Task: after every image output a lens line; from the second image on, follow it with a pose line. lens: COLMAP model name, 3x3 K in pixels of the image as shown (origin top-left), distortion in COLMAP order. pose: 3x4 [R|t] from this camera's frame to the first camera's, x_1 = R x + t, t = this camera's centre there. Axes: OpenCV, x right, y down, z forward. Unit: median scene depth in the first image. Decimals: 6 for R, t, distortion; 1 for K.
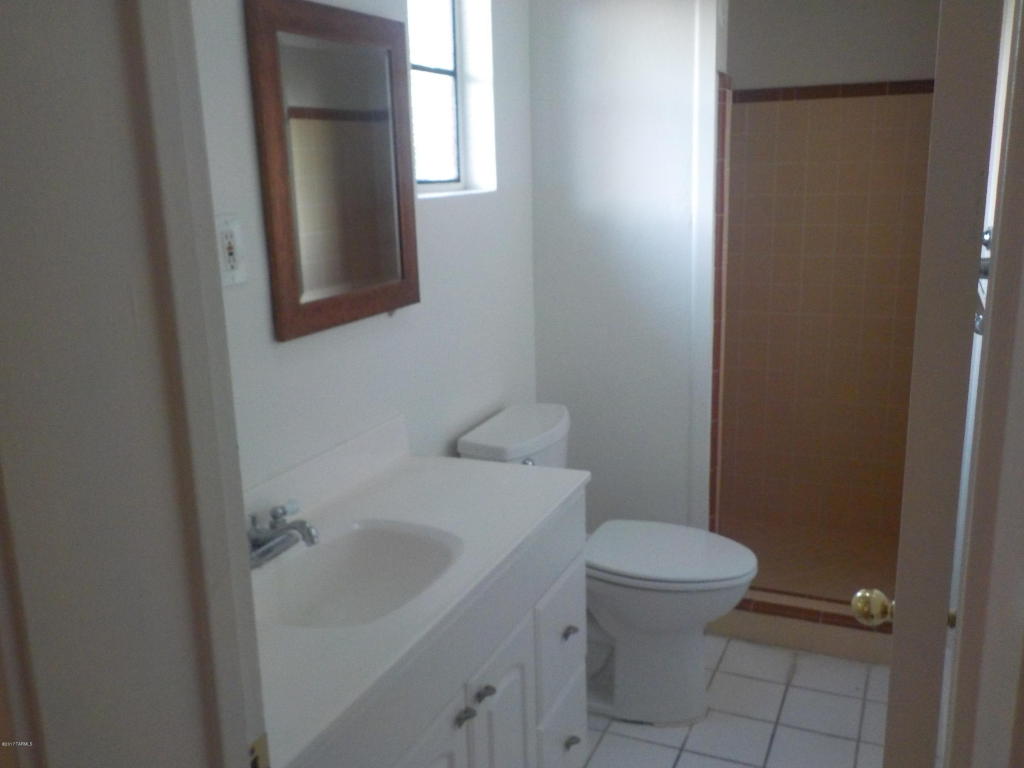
lens RADIAL K [[956.7, 0, 512.0], [0, 956.7, 384.0], [0, 0, 1]] dist [0.010427, -0.021415]
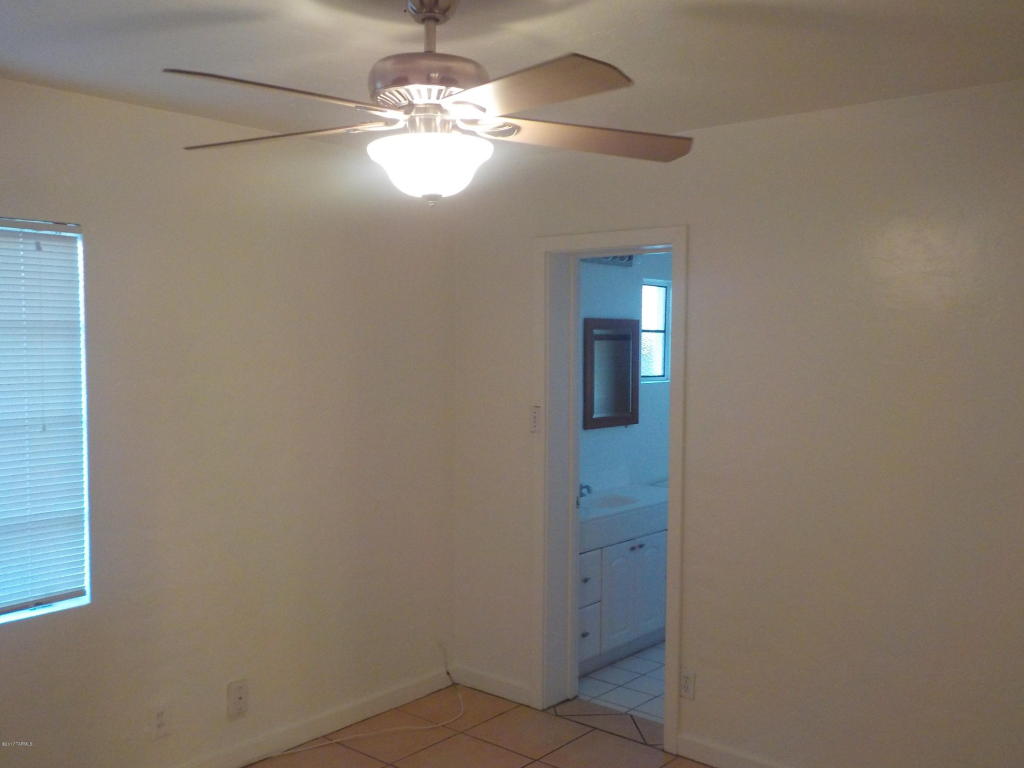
lens RADIAL K [[956.7, 0, 512.0], [0, 956.7, 384.0], [0, 0, 1]] dist [0.010427, -0.021415]
pose [[0.953504, 0.041831, -0.298462, 0.333779], [-0.094546, 0.981846, -0.164436, 0.259152], [0.286165, 0.185008, 0.940150, -1.490852]]
